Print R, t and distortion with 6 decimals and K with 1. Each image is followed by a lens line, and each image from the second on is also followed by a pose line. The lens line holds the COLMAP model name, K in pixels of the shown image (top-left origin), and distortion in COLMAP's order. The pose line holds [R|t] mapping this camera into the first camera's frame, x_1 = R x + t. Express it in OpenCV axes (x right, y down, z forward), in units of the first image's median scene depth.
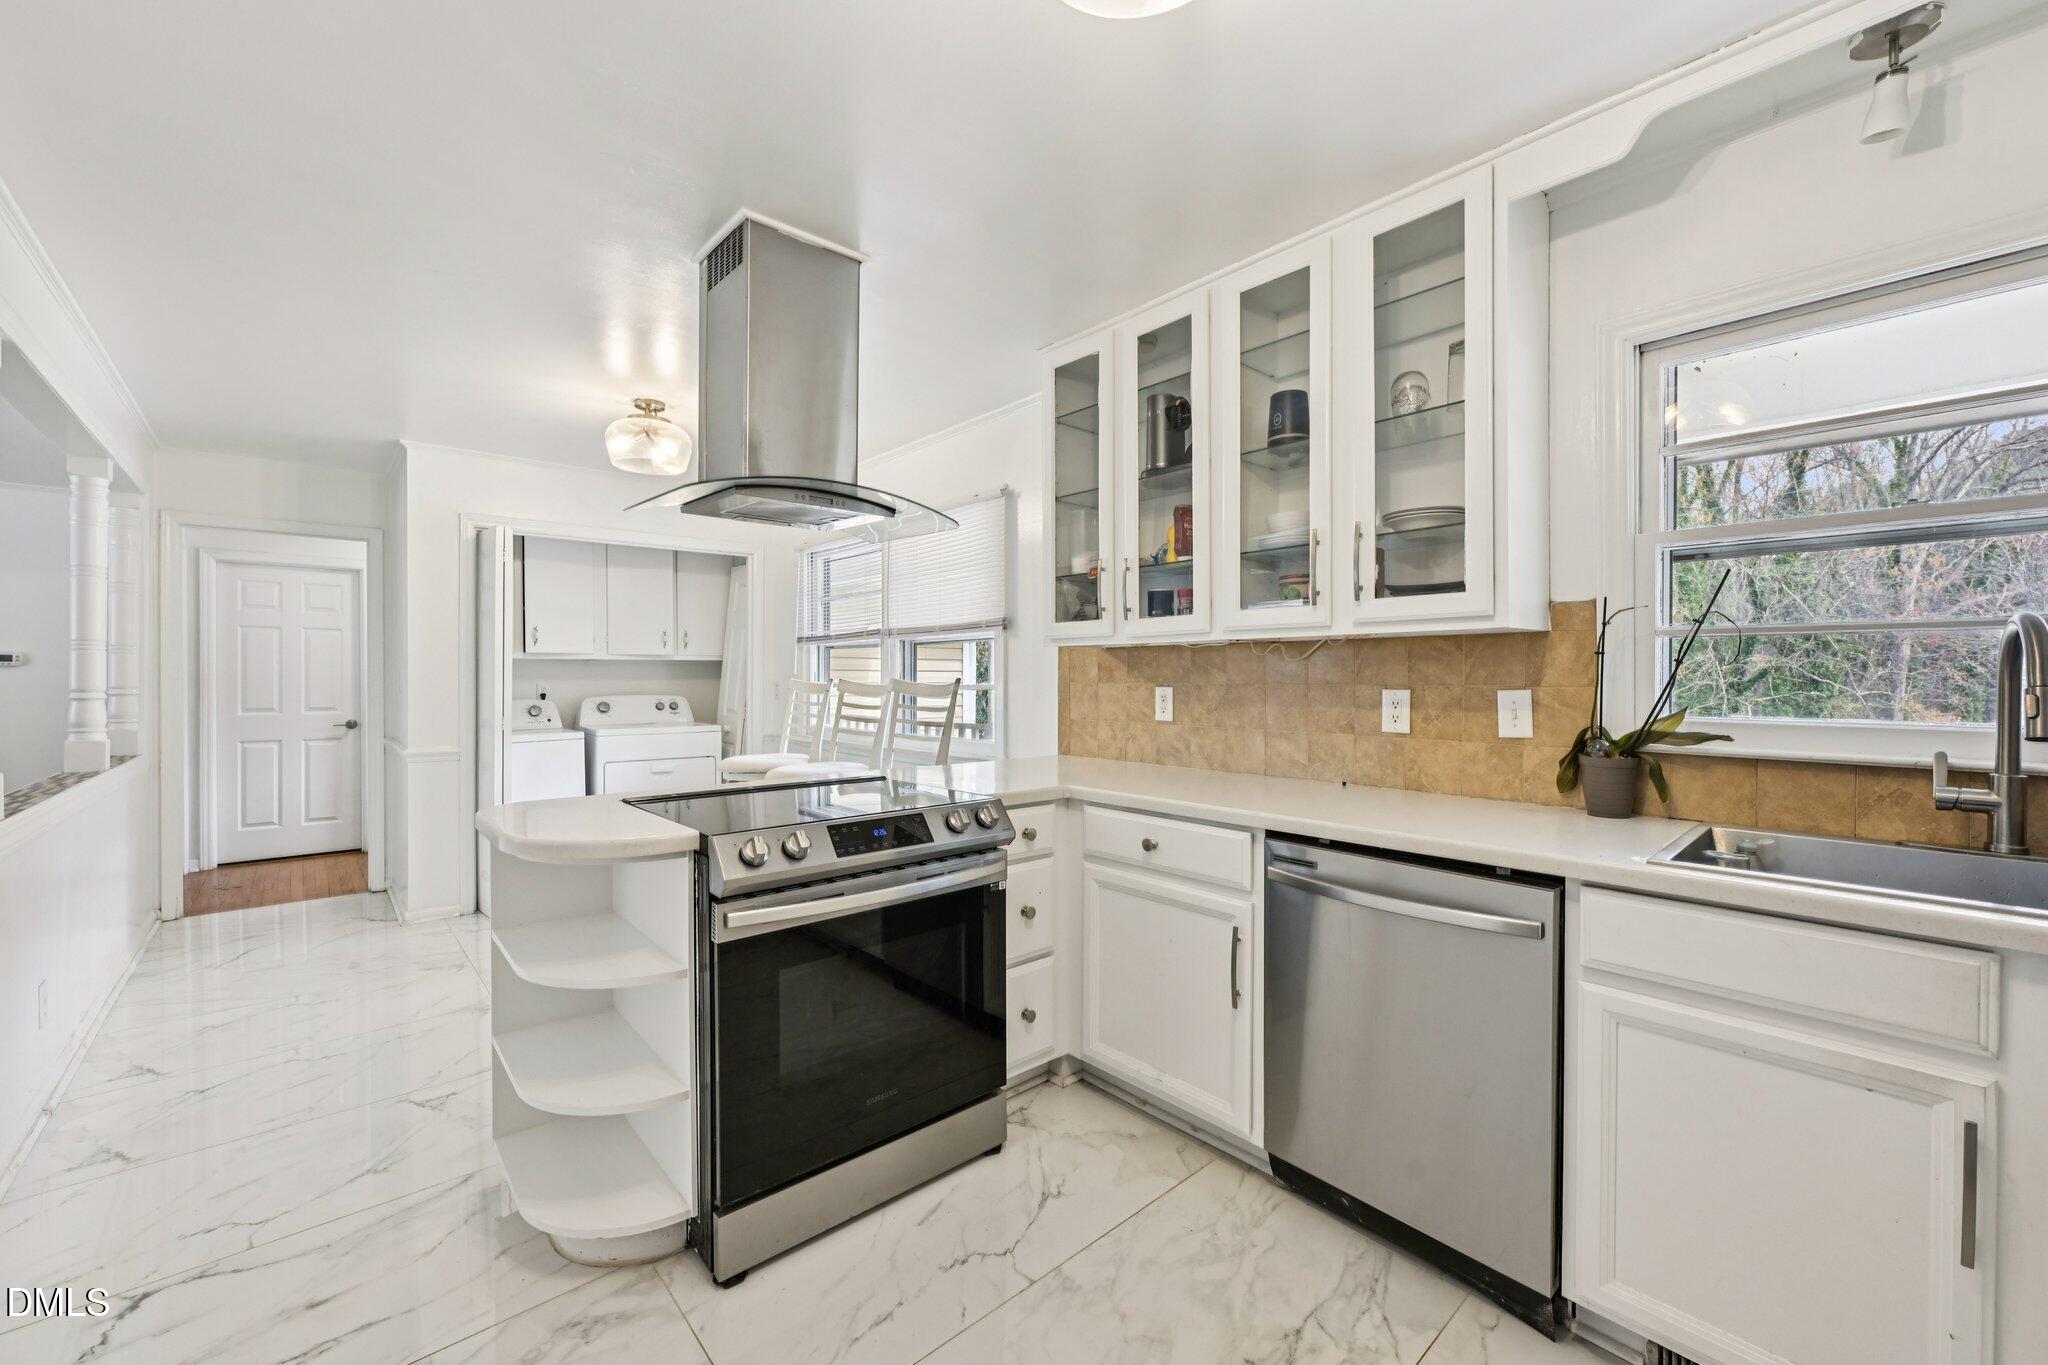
lens RADIAL K [[820.4, 0, 1025.6], [0, 820.4, 682.8], [0, 0, 1]] dist [-0.000788, 0.000038]
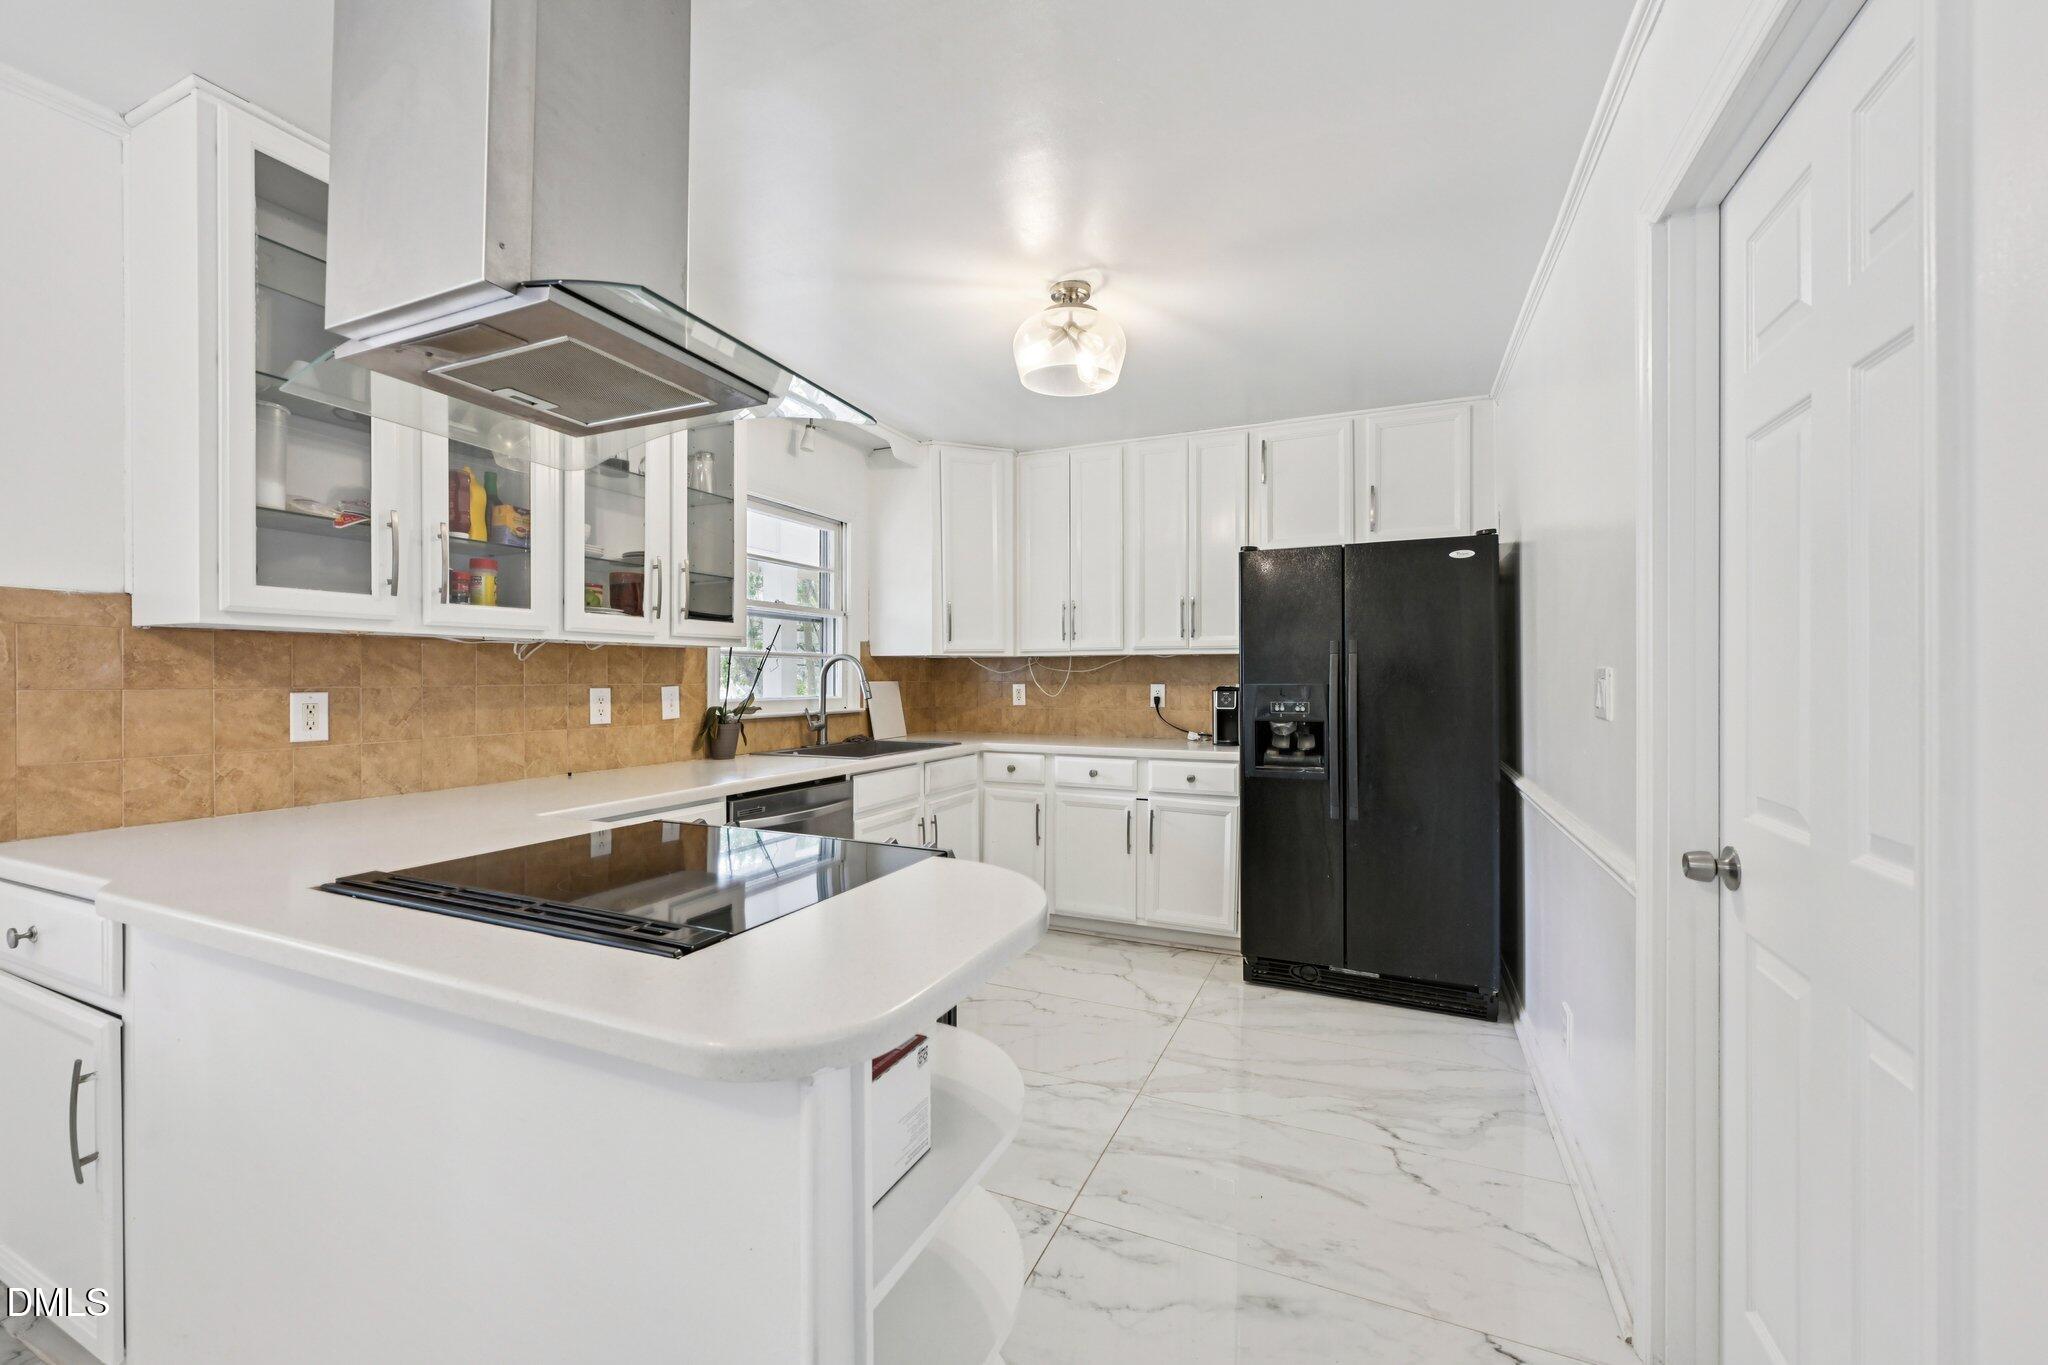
lens RADIAL K [[820.4, 0, 1020.1], [0, 820.4, 678.8], [0, 0, 1]] dist [-0.000788, 0.000038]
pose [[-0.417466, -0.002181, 0.908690, -0.851720], [0.006646, 0.999963, 0.005454, -0.007642], [-0.908668, 0.008316, -0.417436, 0.888355]]
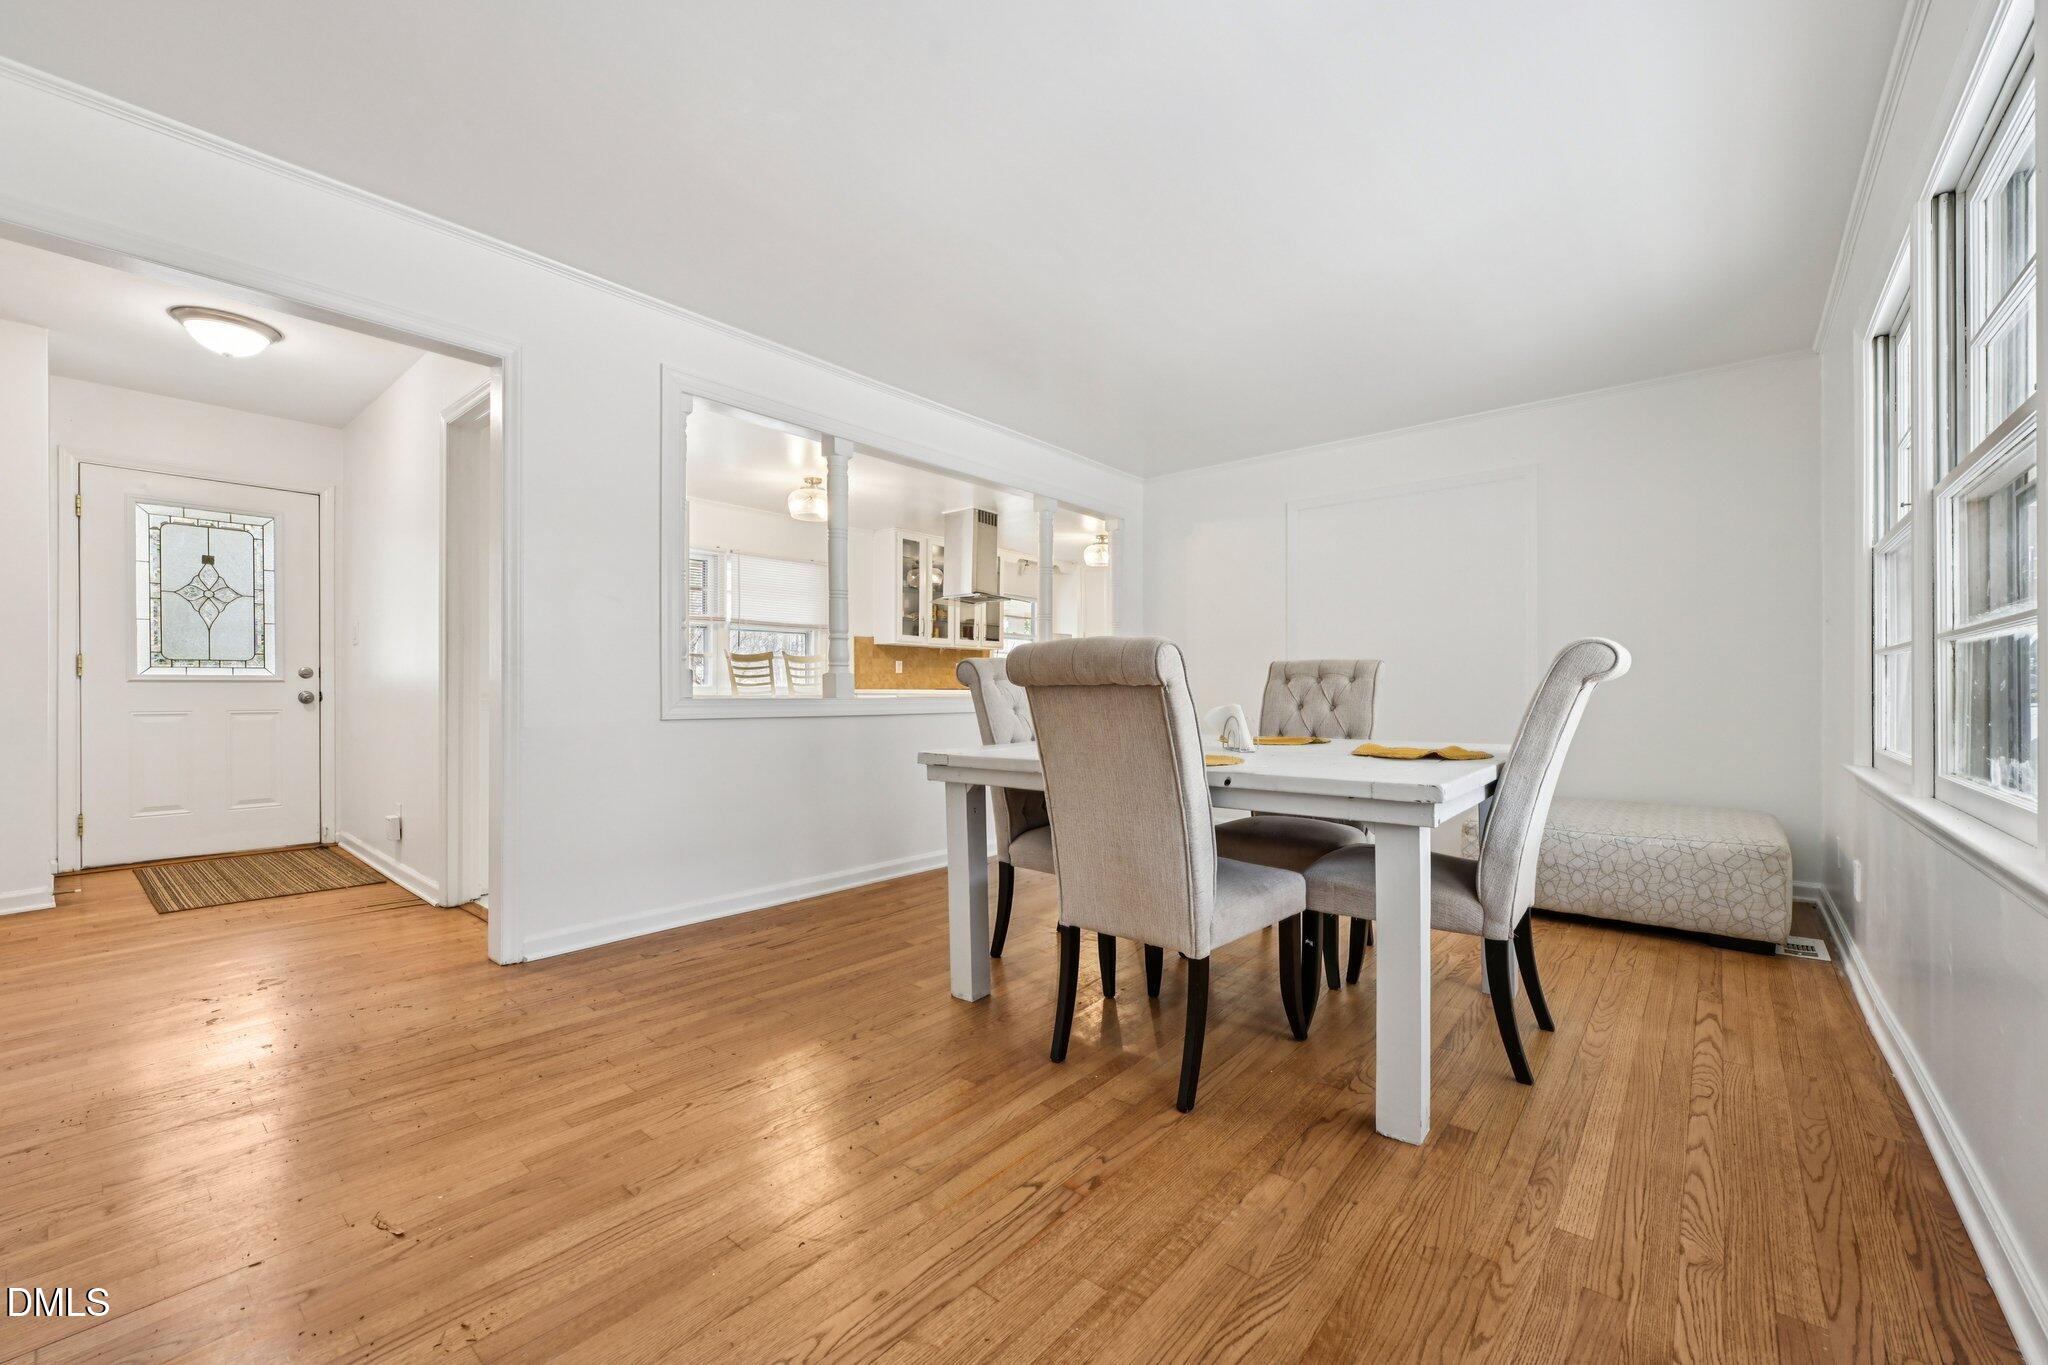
lens RADIAL K [[820.4, 0, 1025.9], [0, 820.4, 685.8], [0, 0, 1]] dist [-0.000788, 0.000038]
pose [[-0.146236, -0.001522, 0.989249, -3.100820], [0.002500, 0.999995, 0.001908, 0.100306], [-0.989247, 0.002752, -0.146231, 1.175131]]
